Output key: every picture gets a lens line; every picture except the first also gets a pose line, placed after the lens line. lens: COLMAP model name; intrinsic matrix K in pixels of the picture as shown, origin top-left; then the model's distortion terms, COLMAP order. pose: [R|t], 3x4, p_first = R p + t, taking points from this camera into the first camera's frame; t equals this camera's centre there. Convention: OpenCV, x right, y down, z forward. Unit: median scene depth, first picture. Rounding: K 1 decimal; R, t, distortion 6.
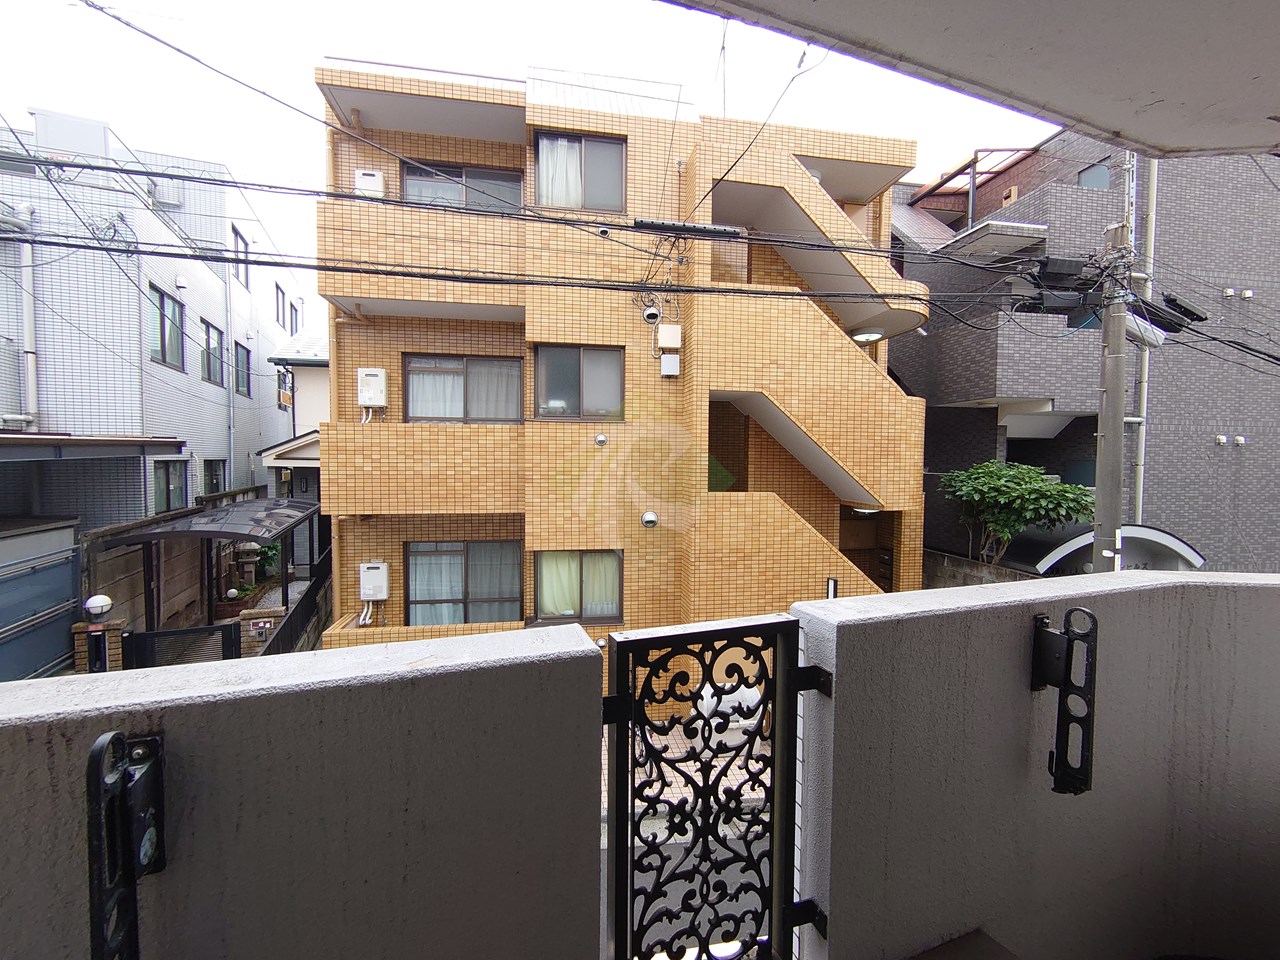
lens RADIAL K [[546.3, 0, 640.0], [0, 546.3, 480.0], [0, 0, 1]] dist [0.002816, -0.001750]
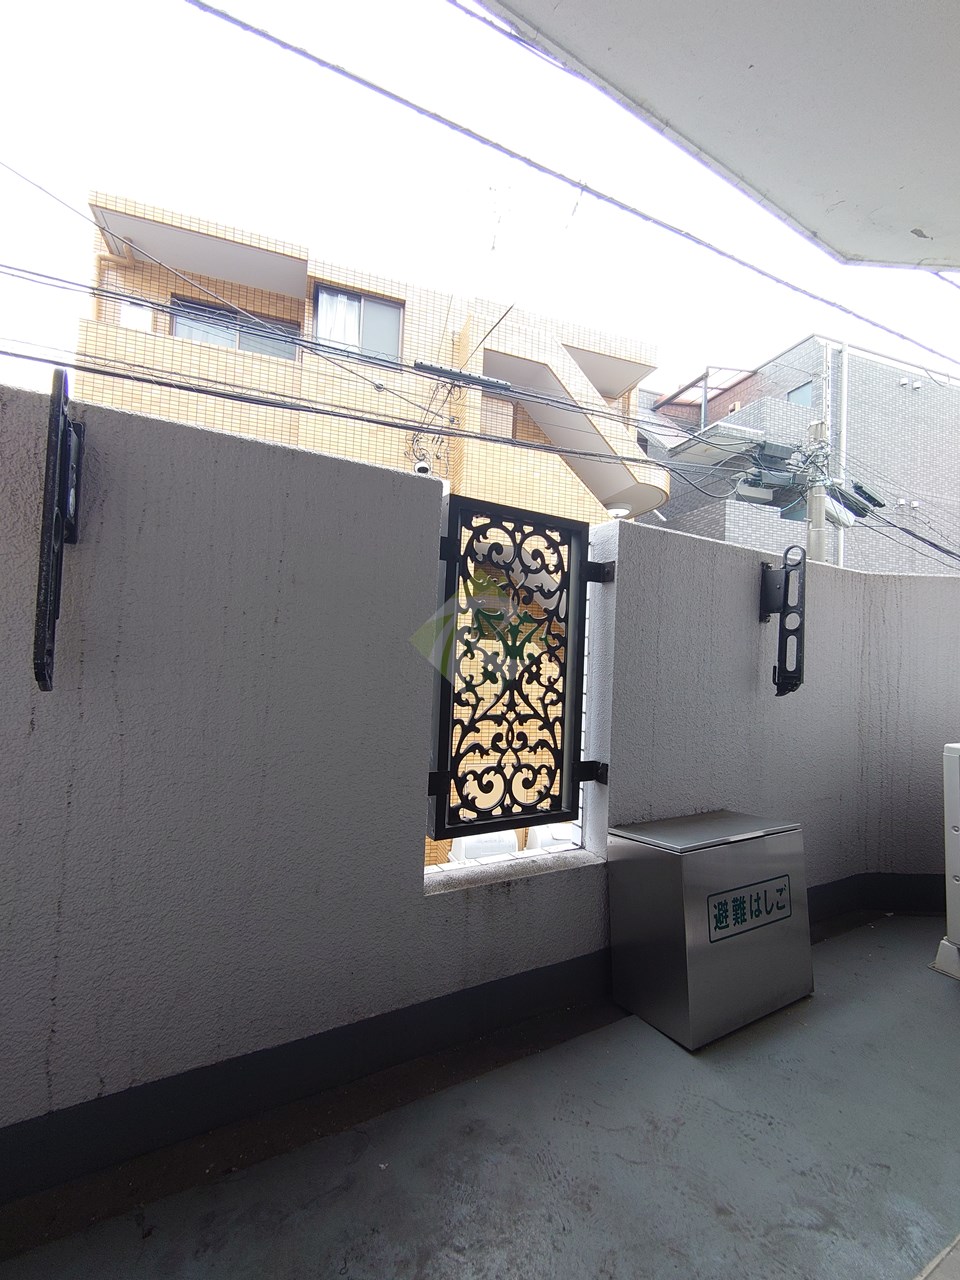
lens RADIAL K [[546.3, 0, 480.0], [0, 546.3, 640.0], [0, 0, 1]] dist [0.002816, -0.001750]
pose [[0.986750, 0.039709, 0.157316, -0.132726], [-0.028826, 0.997069, -0.070868, 0.605714], [-0.159669, 0.065395, 0.985002, -0.152074]]
